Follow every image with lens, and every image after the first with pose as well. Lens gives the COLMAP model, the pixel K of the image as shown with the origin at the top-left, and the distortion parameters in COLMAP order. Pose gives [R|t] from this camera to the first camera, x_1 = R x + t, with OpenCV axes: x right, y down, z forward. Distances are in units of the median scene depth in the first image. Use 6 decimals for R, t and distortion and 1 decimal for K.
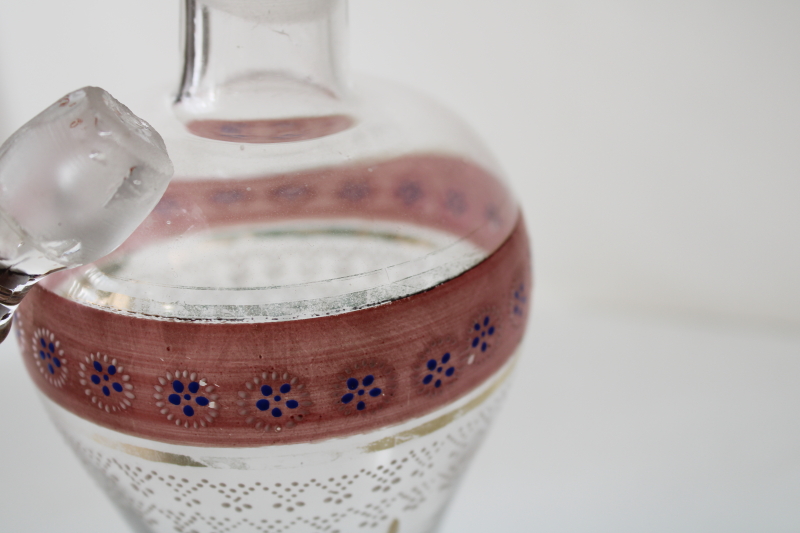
lens RADIAL K [[1277.8, 0, 400.0], [0, 1277.8, 266.5], [0, 0, 1]] dist [-0.015916, -0.005597]
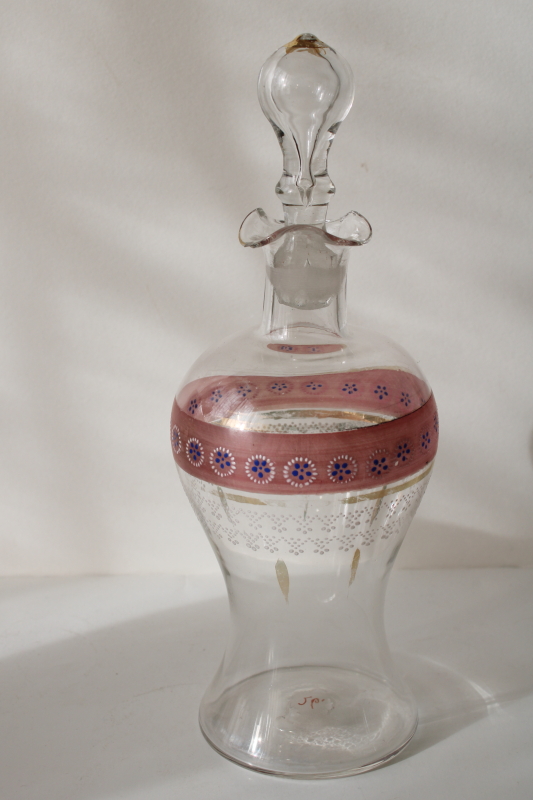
lens RADIAL K [[1277.8, 0, 266.5], [0, 1277.8, 400.0], [0, 0, 1]] dist [-0.015916, -0.005597]
pose [[0.991018, 0.043262, -0.126535, 0.106579], [-0.054636, 0.994635, -0.087844, 0.167528], [0.122056, 0.093968, 0.988065, -1.090427]]
